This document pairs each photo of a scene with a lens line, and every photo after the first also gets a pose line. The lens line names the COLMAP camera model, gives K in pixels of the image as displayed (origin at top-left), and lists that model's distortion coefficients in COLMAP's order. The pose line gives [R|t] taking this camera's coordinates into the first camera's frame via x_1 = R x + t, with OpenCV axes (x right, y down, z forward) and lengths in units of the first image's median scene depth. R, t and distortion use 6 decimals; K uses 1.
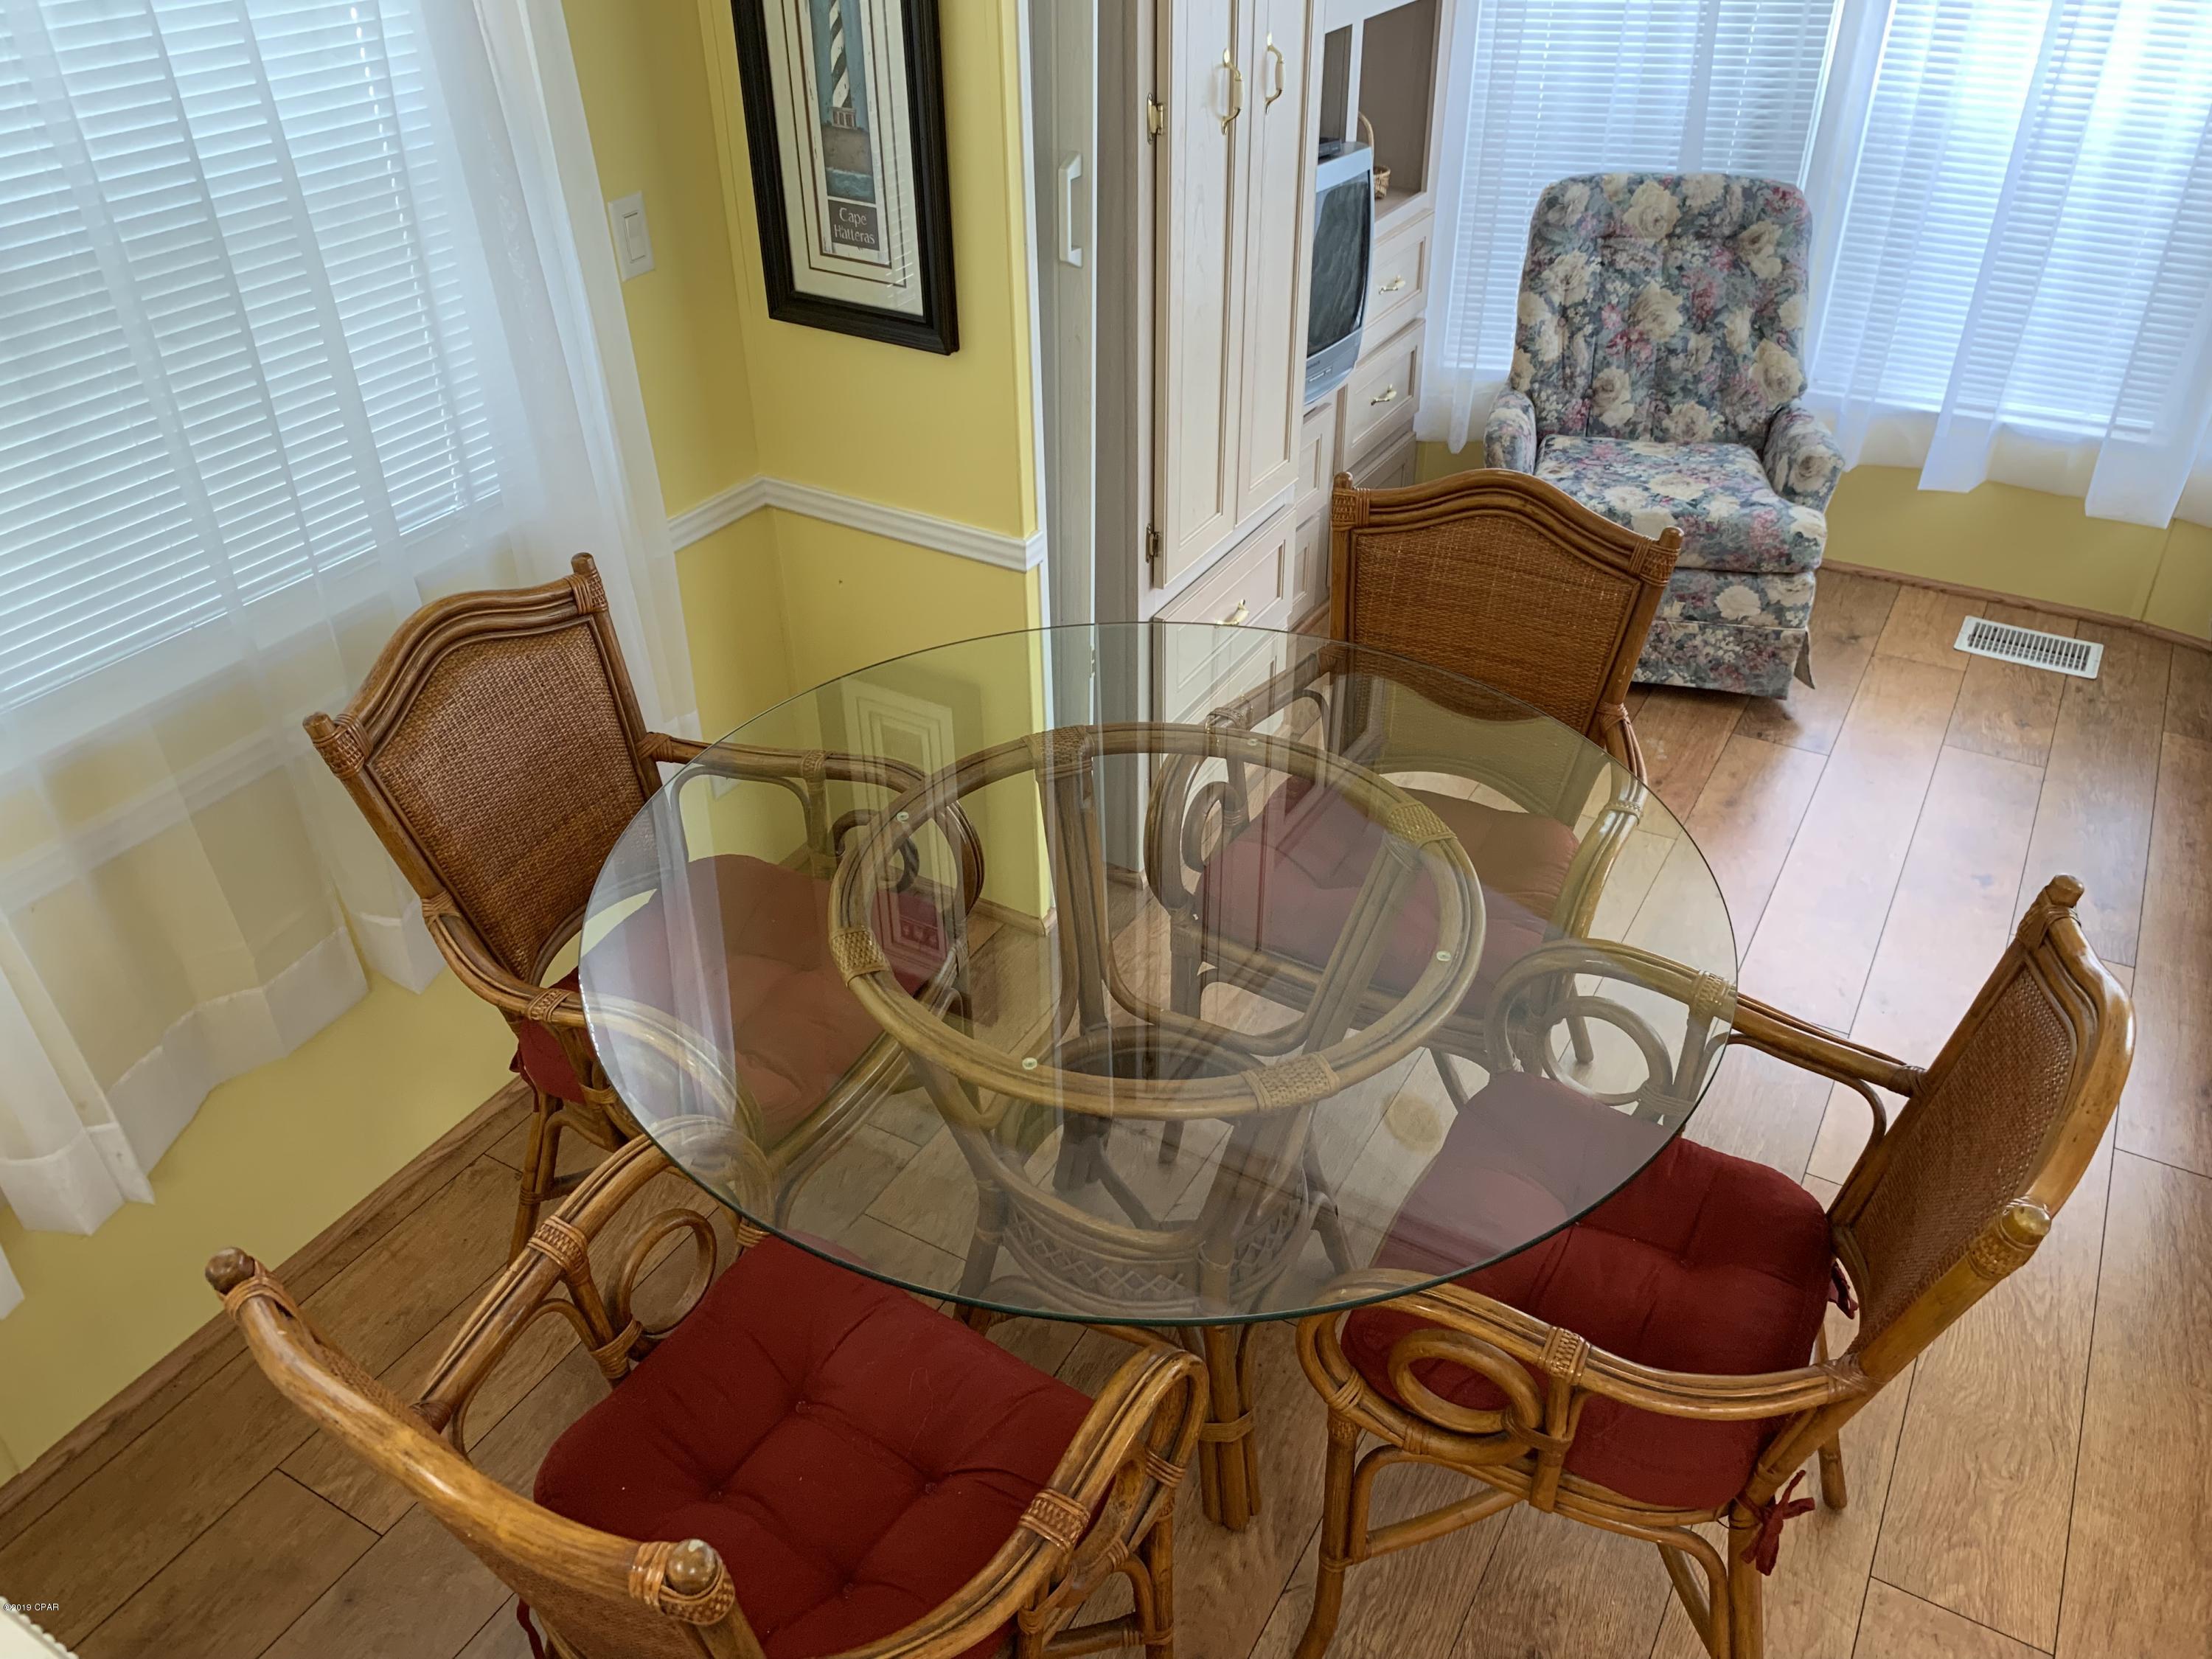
lens RADIAL K [[1692.2, 0, 1104.0], [0, 1692.2, 806.2], [0, 0, 1]] dist [0.039055, -0.044687]
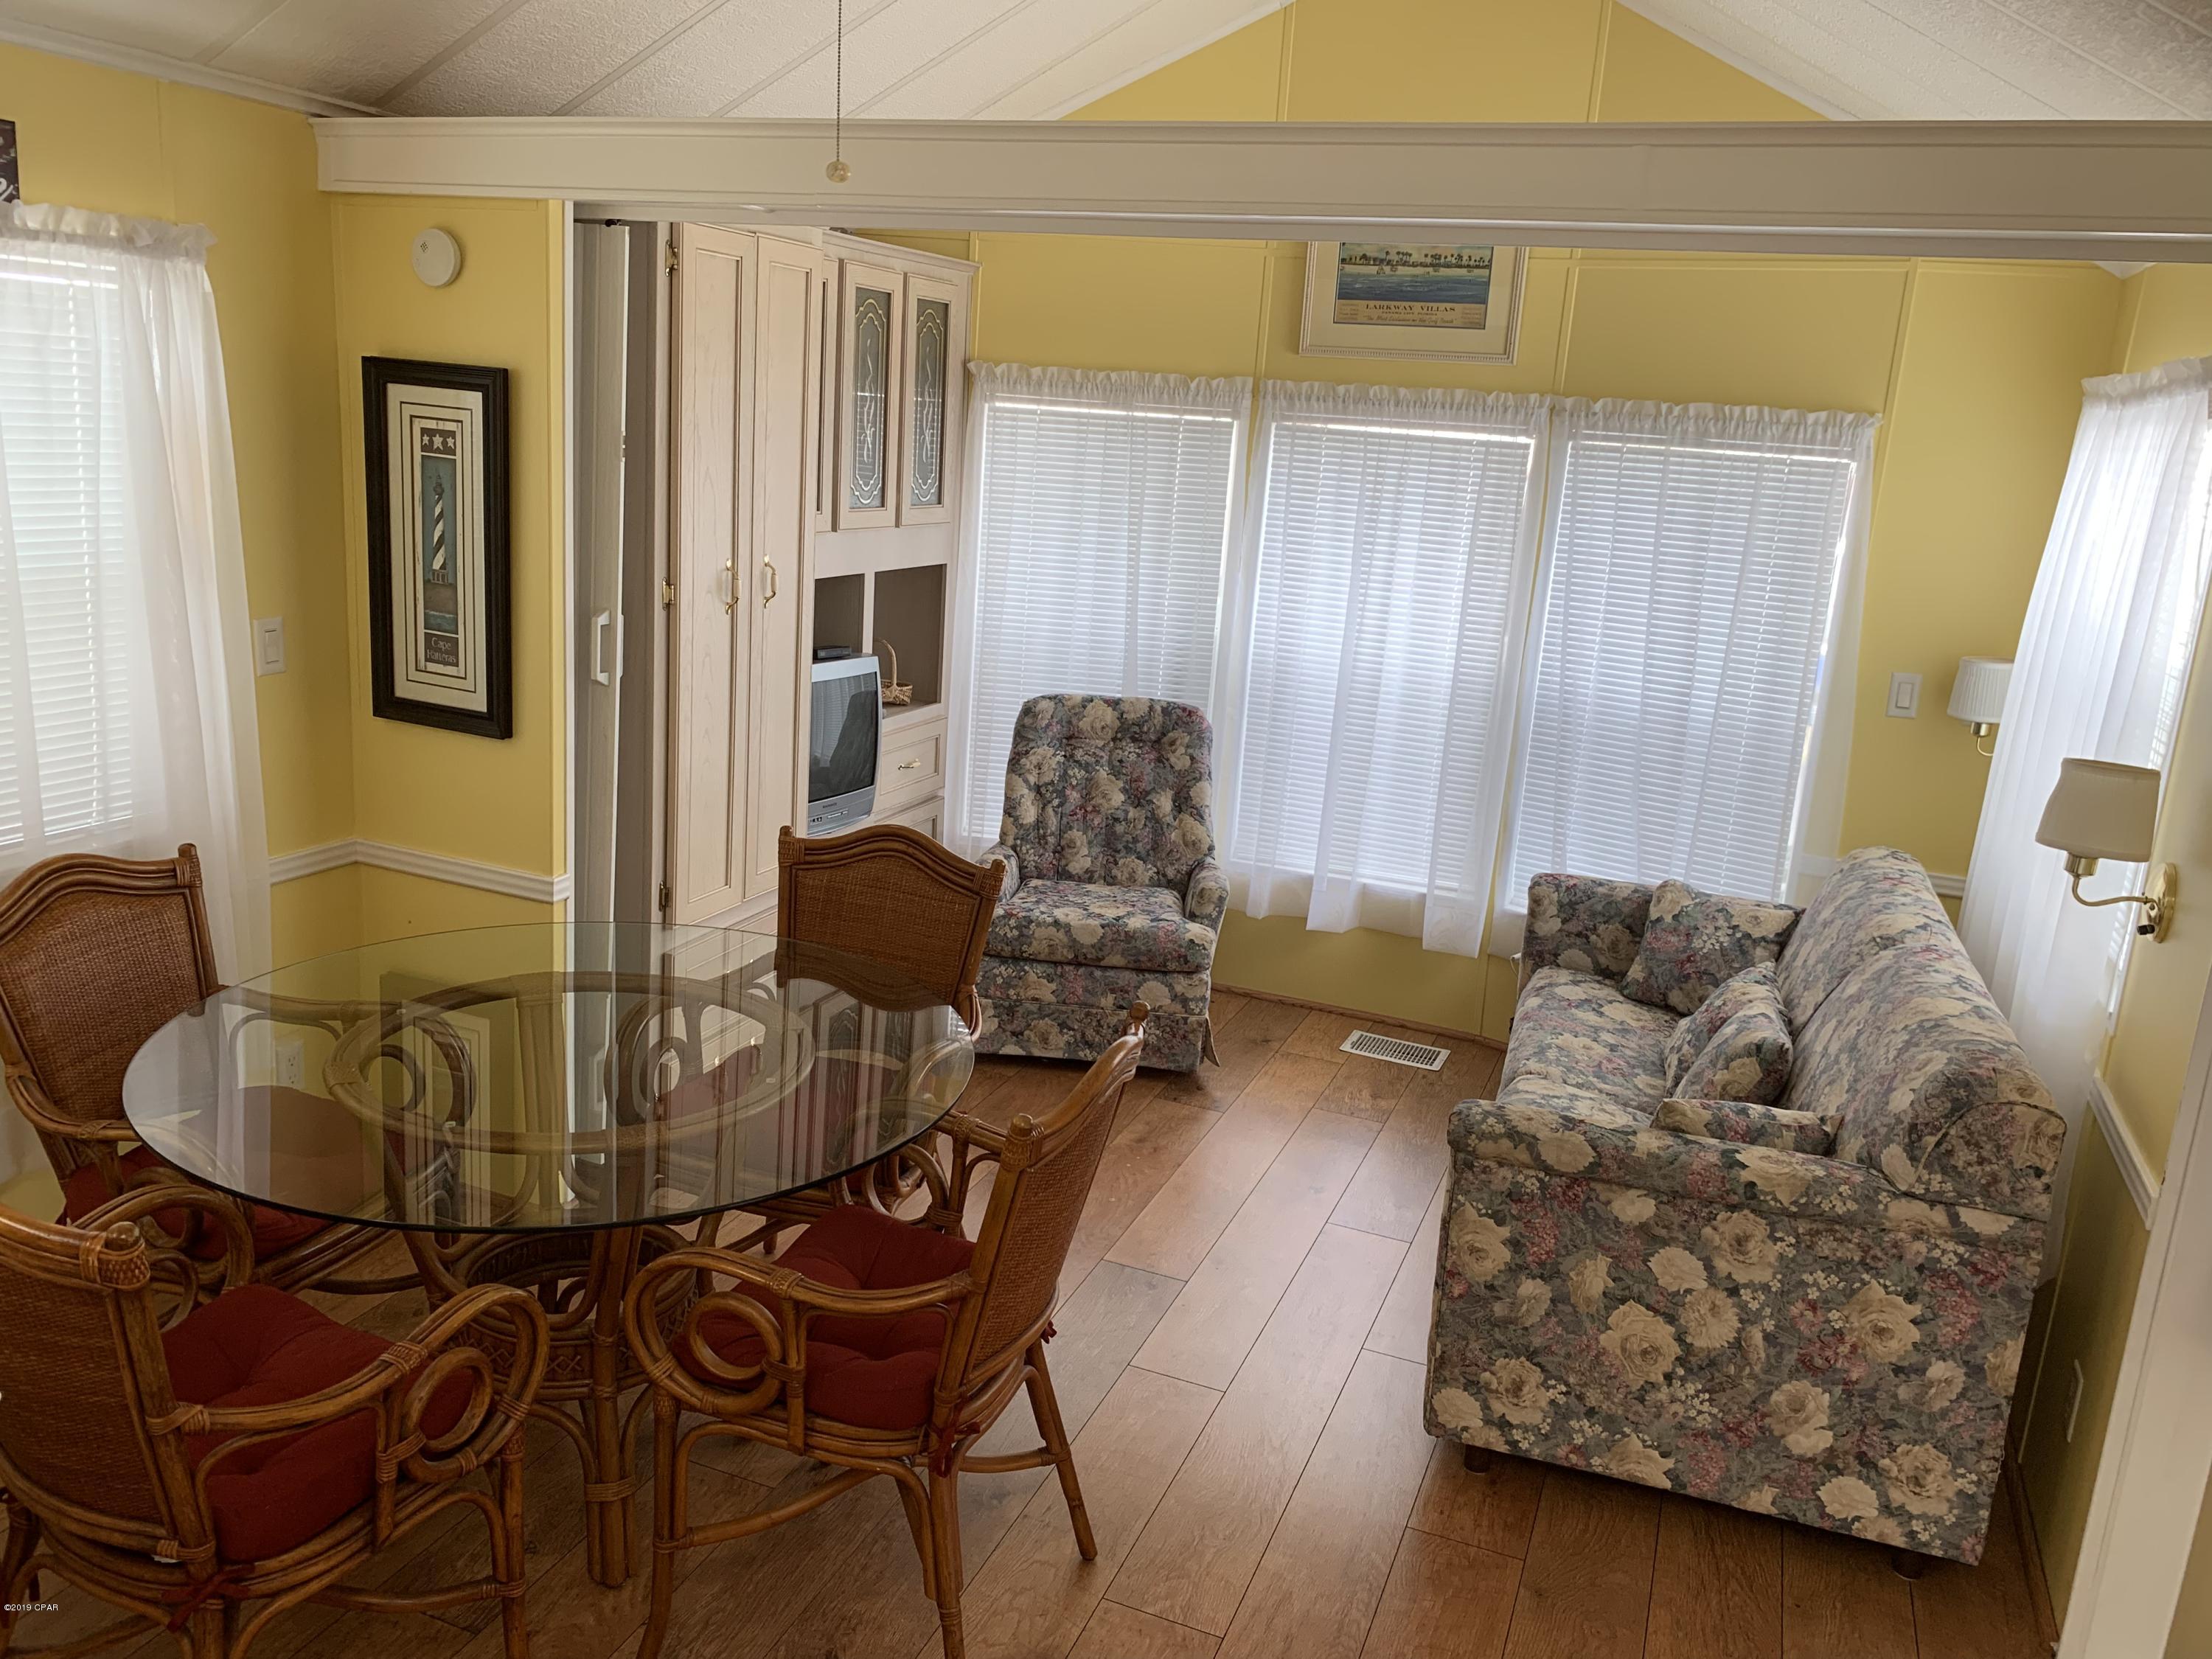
lens RADIAL K [[1692.2, 0, 1097.4], [0, 1692.2, 808.0], [0, 0, 1]] dist [0.039055, -0.044687]
pose [[0.986198, 0.045266, 0.159265, 0.118705], [0.011266, 0.941328, -0.337305, 0.182920], [-0.165189, 0.334444, 0.927825, -0.241408]]
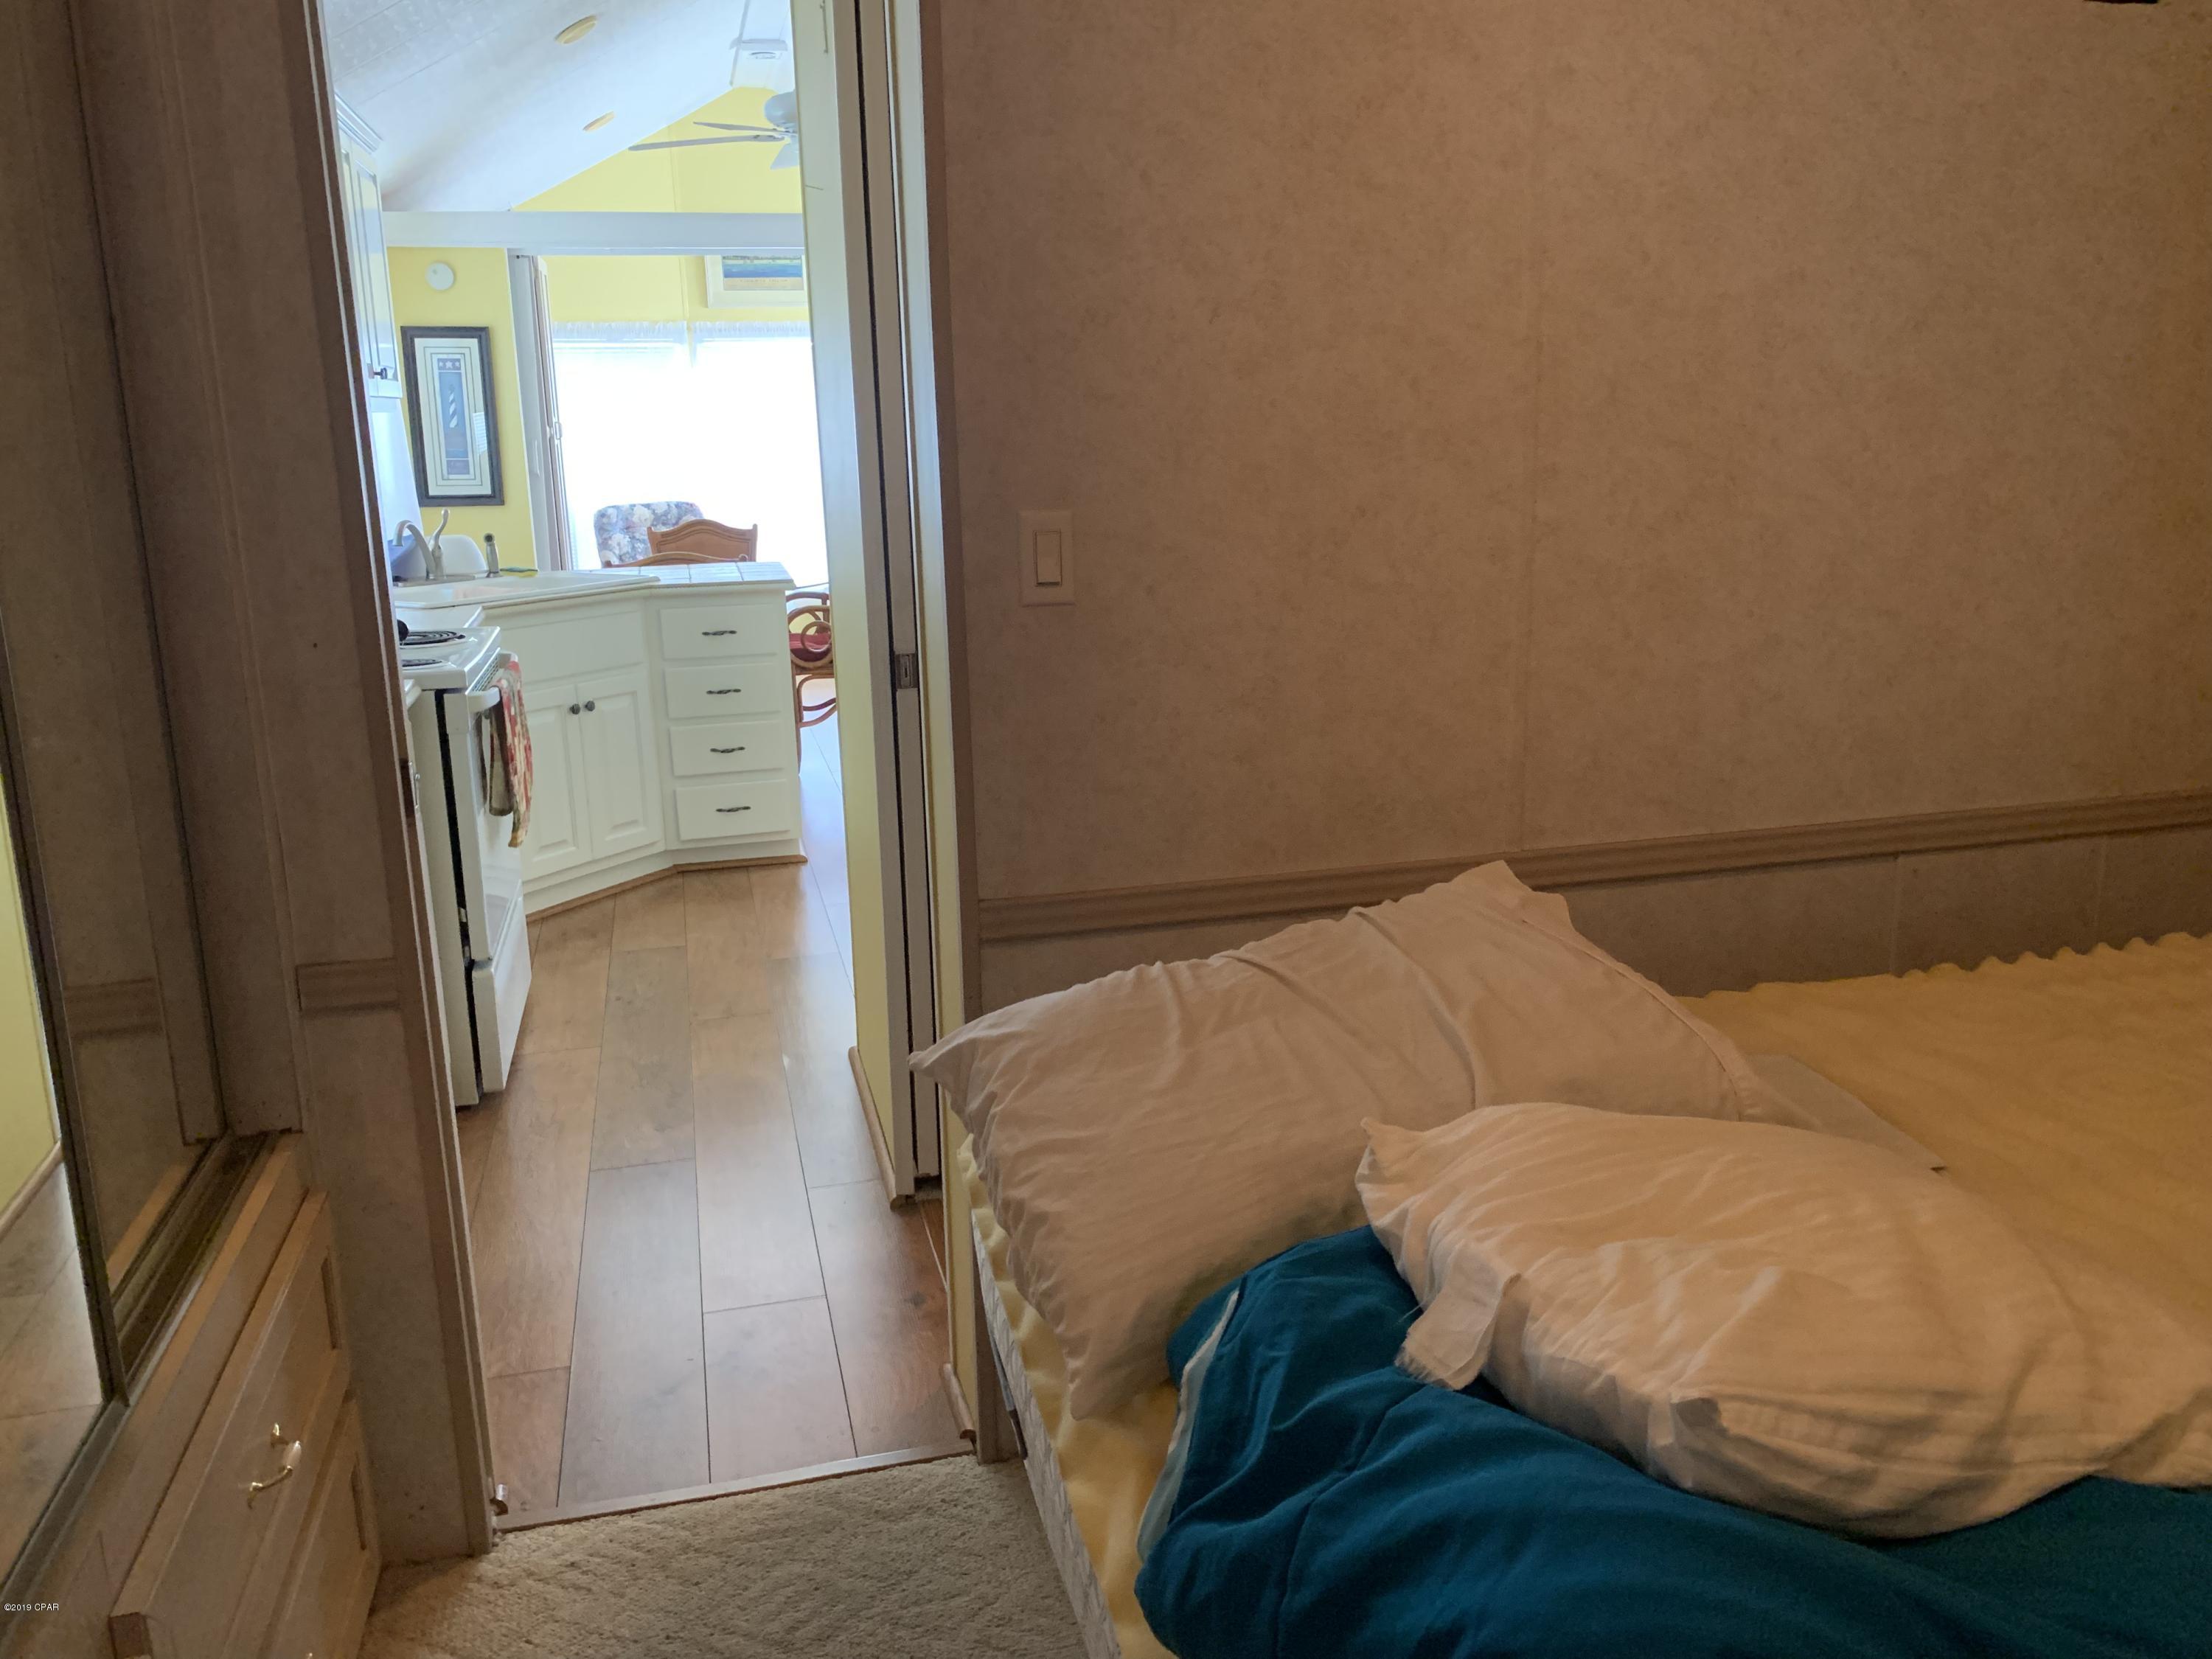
lens RADIAL K [[1692.2, 0, 1117.2], [0, 1692.2, 794.0], [0, 0, 1]] dist [0.039055, -0.044687]
pose [[0.710649, -0.158901, 0.685367, -1.004664], [0.394991, 0.896254, -0.201767, 0.832062], [-0.582202, 0.414099, 0.699687, -1.013945]]
